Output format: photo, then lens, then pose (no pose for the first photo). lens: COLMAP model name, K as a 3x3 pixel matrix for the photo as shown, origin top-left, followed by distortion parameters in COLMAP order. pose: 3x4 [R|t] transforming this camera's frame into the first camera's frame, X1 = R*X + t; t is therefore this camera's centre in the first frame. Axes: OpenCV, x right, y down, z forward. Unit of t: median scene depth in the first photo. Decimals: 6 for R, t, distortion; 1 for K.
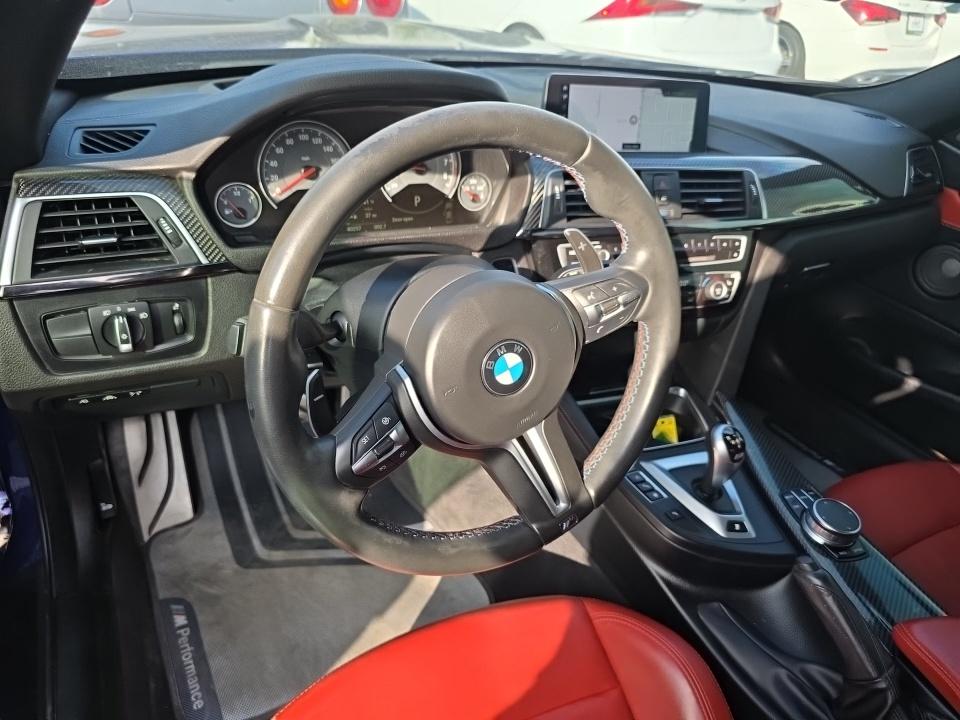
lens RADIAL K [[667.6, 0, 477.6], [0, 667.6, 375.9], [0, 0, 1]] dist [0.024383, -0.018139]
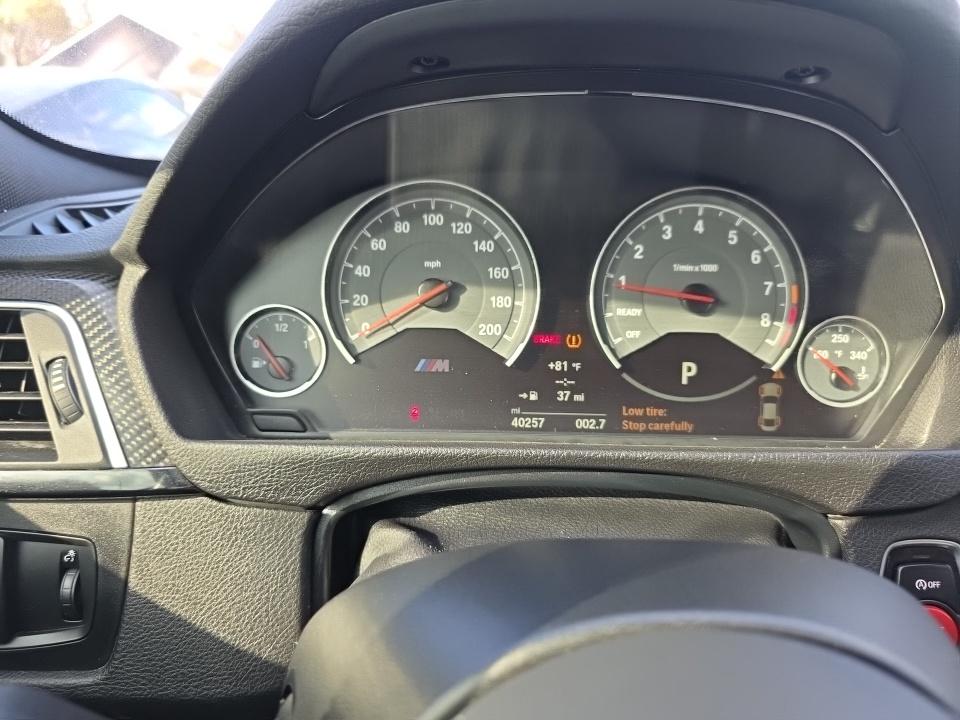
lens RADIAL K [[665.8, 0, 503.9], [0, 665.8, 361.1], [0, 0, 1]] dist [0.088474, -0.162140]
pose [[0.890839, 0.045122, -0.452072, -0.003219], [-0.185216, 0.944681, -0.270690, -0.132660], [0.414850, 0.324872, 0.849916, 0.589951]]
